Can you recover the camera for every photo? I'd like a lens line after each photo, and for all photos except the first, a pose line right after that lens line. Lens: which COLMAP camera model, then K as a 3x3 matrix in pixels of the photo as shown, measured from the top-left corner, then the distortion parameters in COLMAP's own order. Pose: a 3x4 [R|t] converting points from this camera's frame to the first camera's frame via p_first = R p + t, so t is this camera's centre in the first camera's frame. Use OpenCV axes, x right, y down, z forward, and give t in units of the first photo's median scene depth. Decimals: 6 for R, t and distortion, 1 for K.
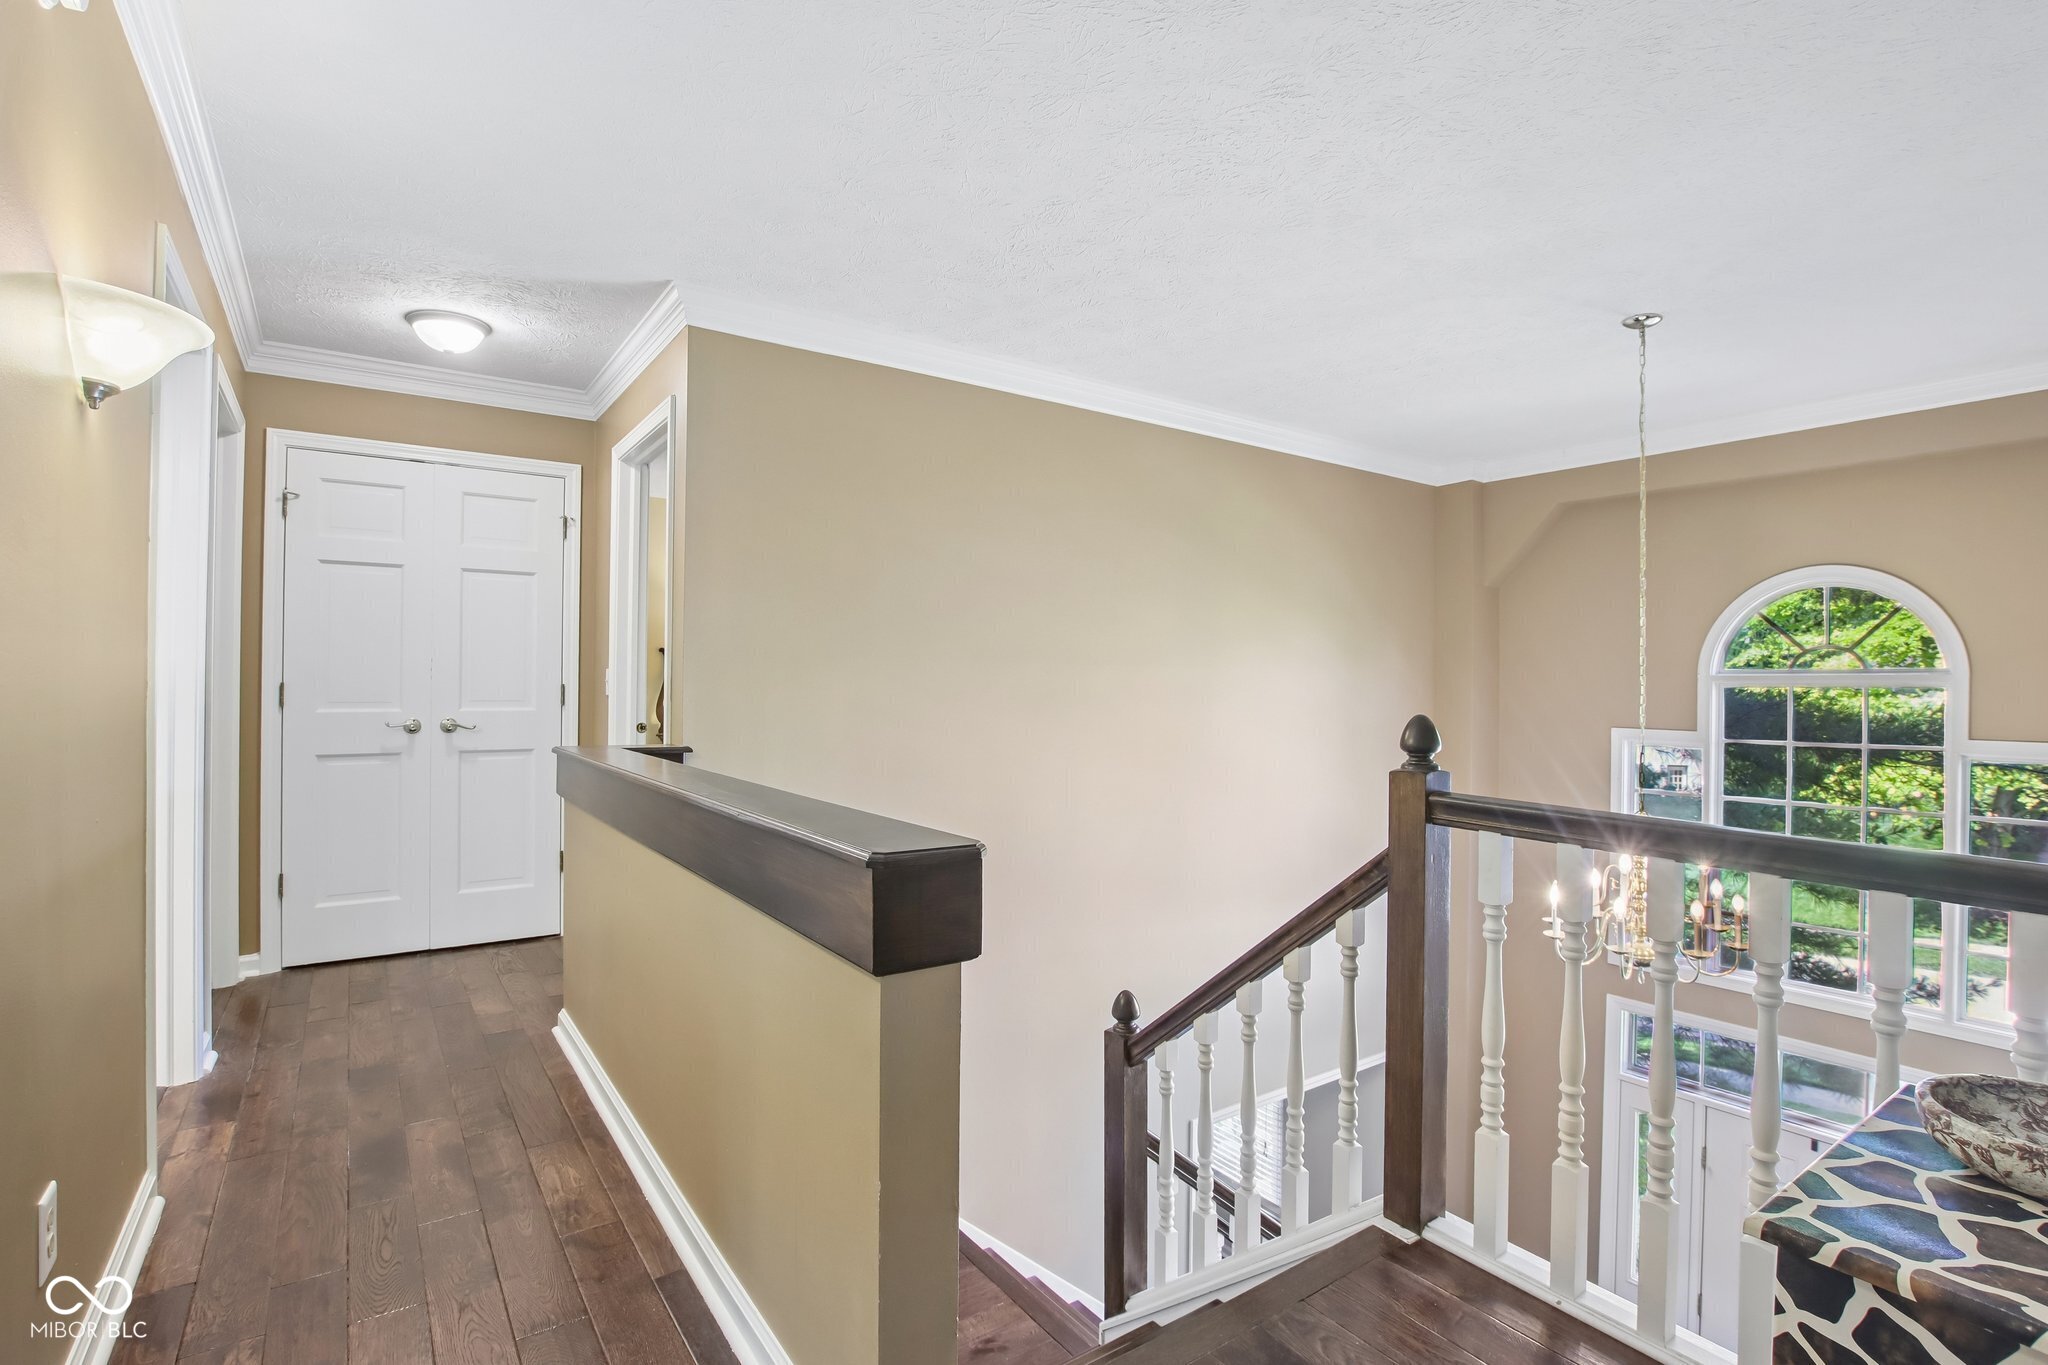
lens RADIAL K [[958.2, 0, 1033.3], [0, 958.2, 654.4], [0, 0, 1]] dist [-0.021333, 0.000899]
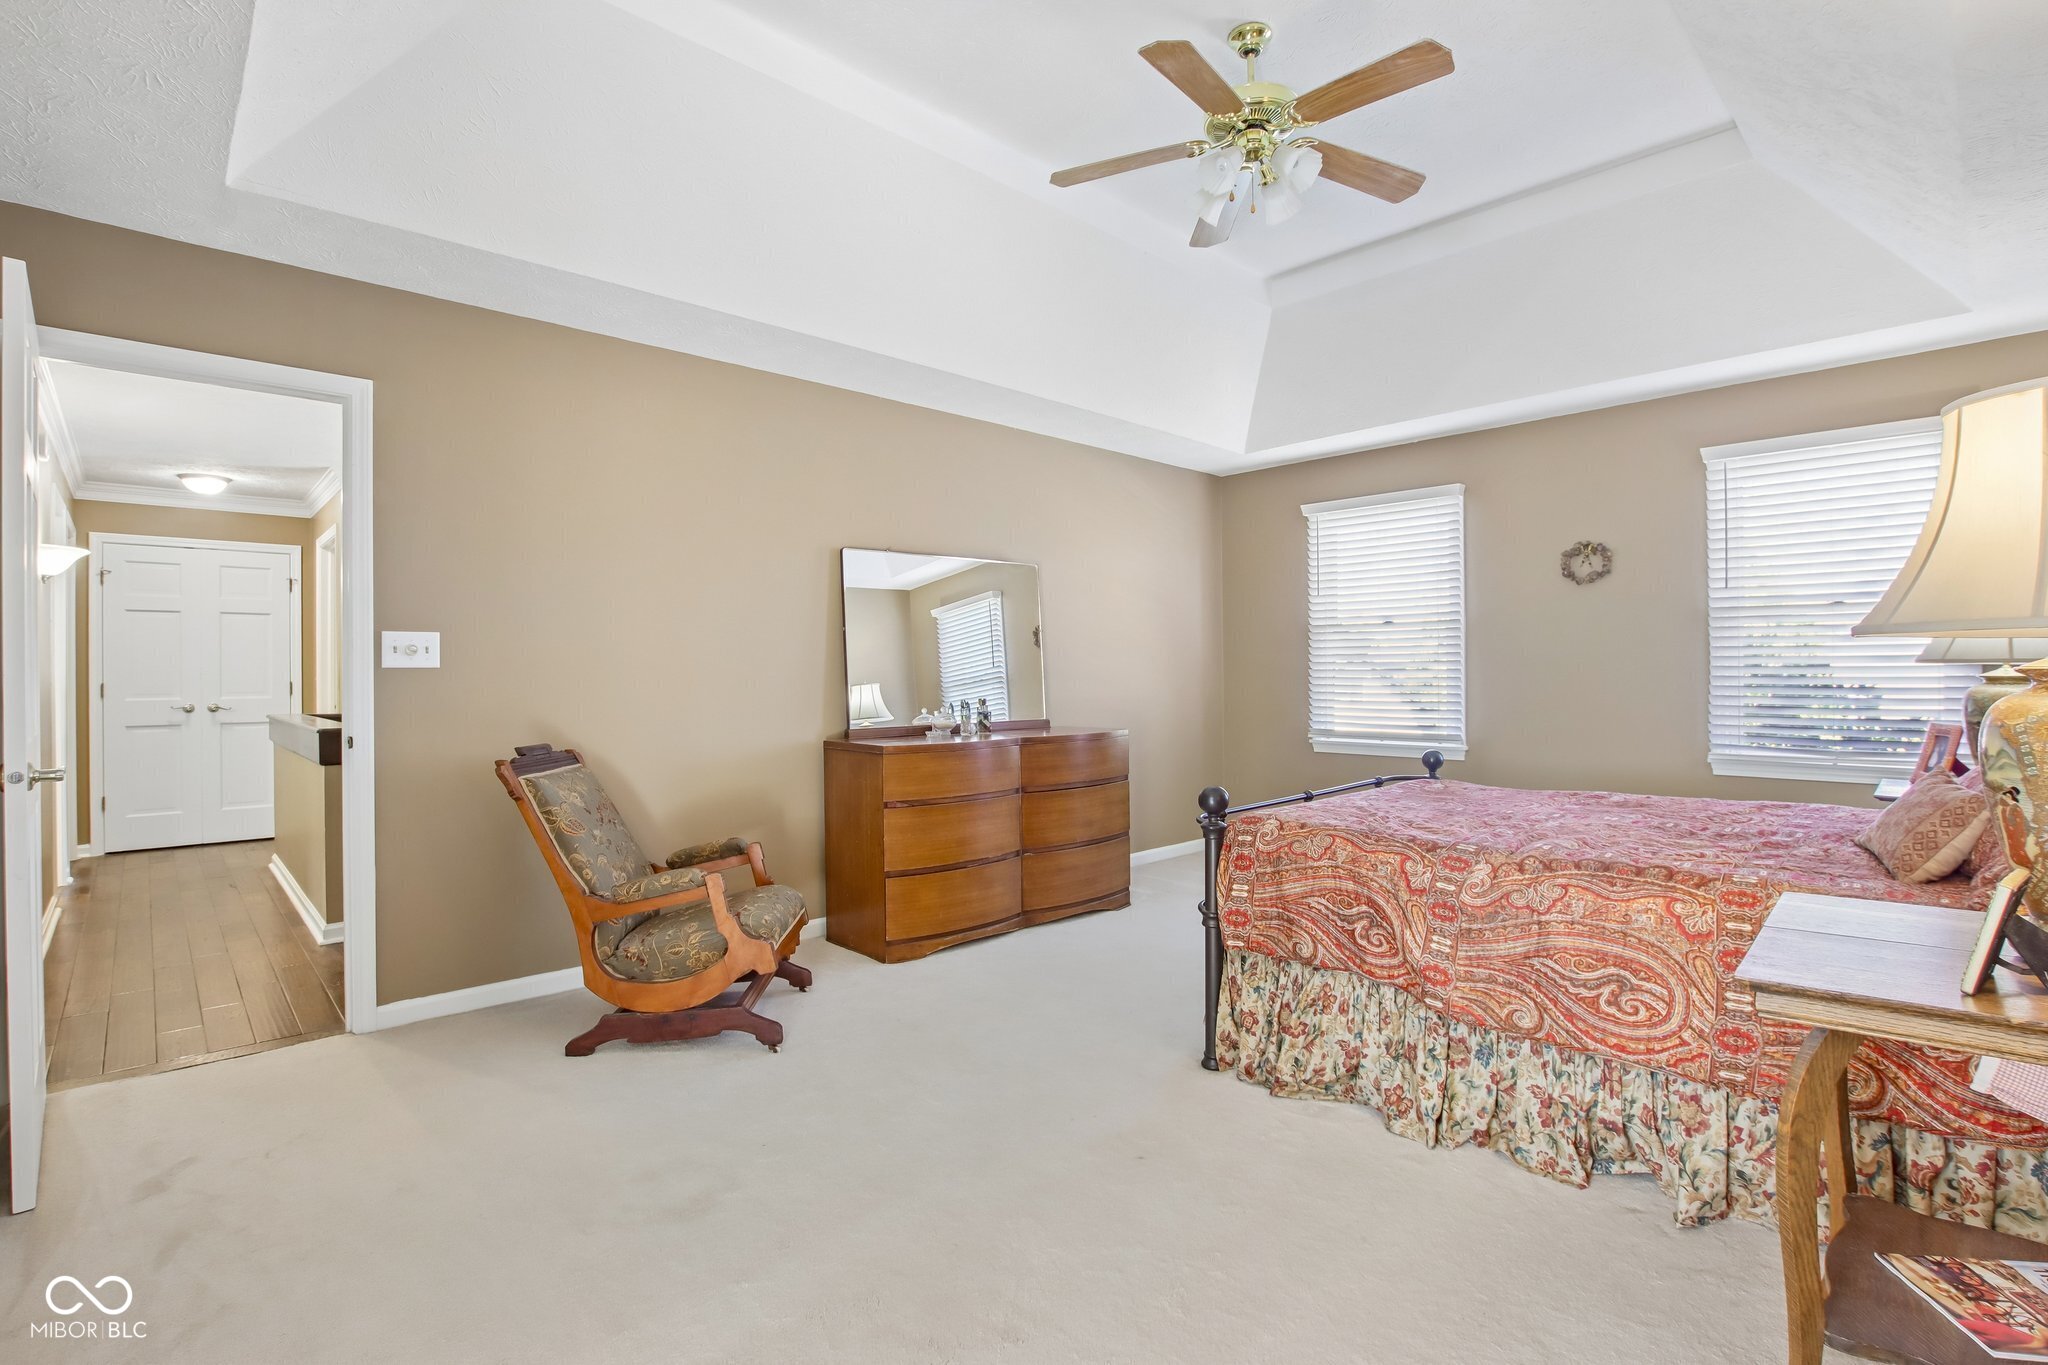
lens RADIAL K [[958.2, 0, 1033.3], [0, 958.2, 654.4], [0, 0, 1]] dist [-0.021333, 0.000899]
pose [[0.990875, -0.011199, 0.134318, 0.618012], [0.010177, 0.999914, 0.008292, -0.017843], [-0.134399, -0.006850, 0.990904, -0.870373]]
